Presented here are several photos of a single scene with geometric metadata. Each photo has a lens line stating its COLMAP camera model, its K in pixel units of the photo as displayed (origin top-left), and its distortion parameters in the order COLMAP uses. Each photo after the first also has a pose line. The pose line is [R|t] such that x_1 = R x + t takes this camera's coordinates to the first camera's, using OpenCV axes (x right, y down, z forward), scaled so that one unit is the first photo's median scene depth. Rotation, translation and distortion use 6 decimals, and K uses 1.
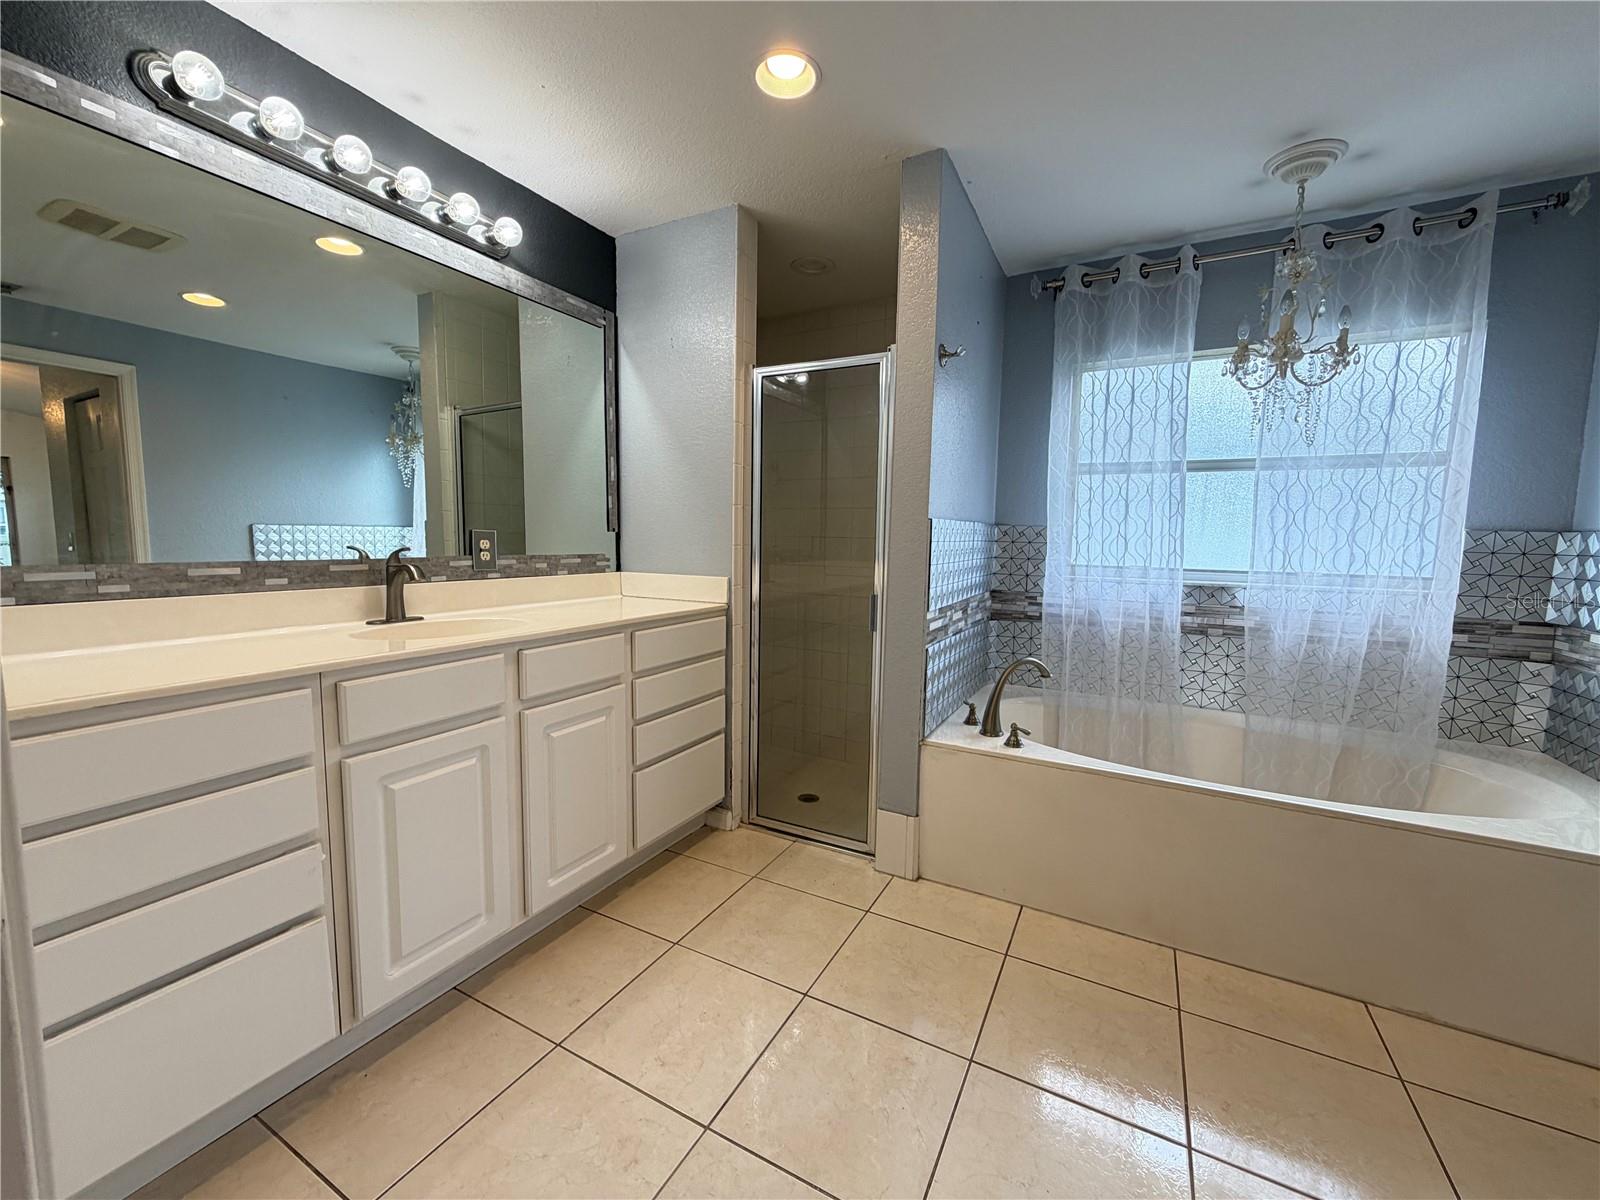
lens RADIAL K [[640.9, 0, 797.7], [0, 640.9, 598.8], [0, 0, 1]] dist [0.001360, 0.000257]
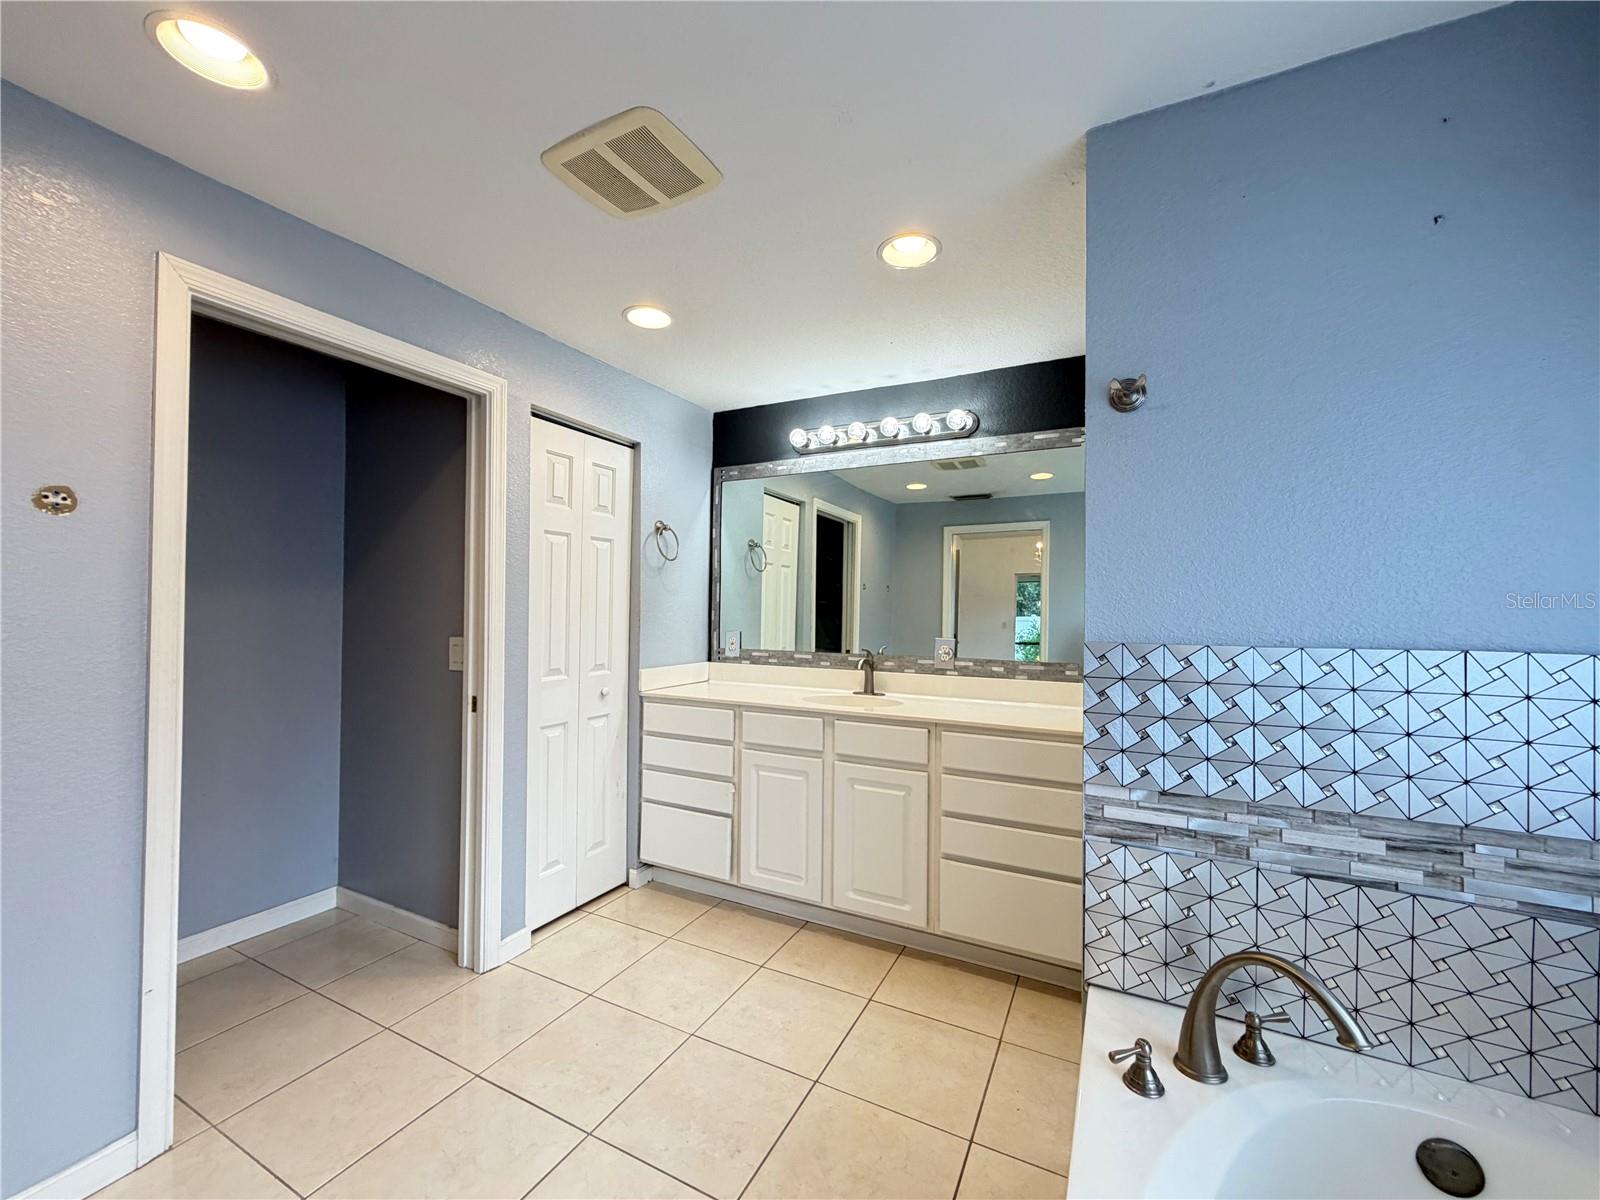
lens RADIAL K [[640.9, 0, 797.7], [0, 640.9, 598.8], [0, 0, 1]] dist [0.001360, 0.000257]
pose [[0.025117, -0.027877, -0.999296, 0.907590], [-0.105765, 0.993927, -0.030386, -0.124376], [0.994074, 0.106453, 0.022016, 0.702955]]
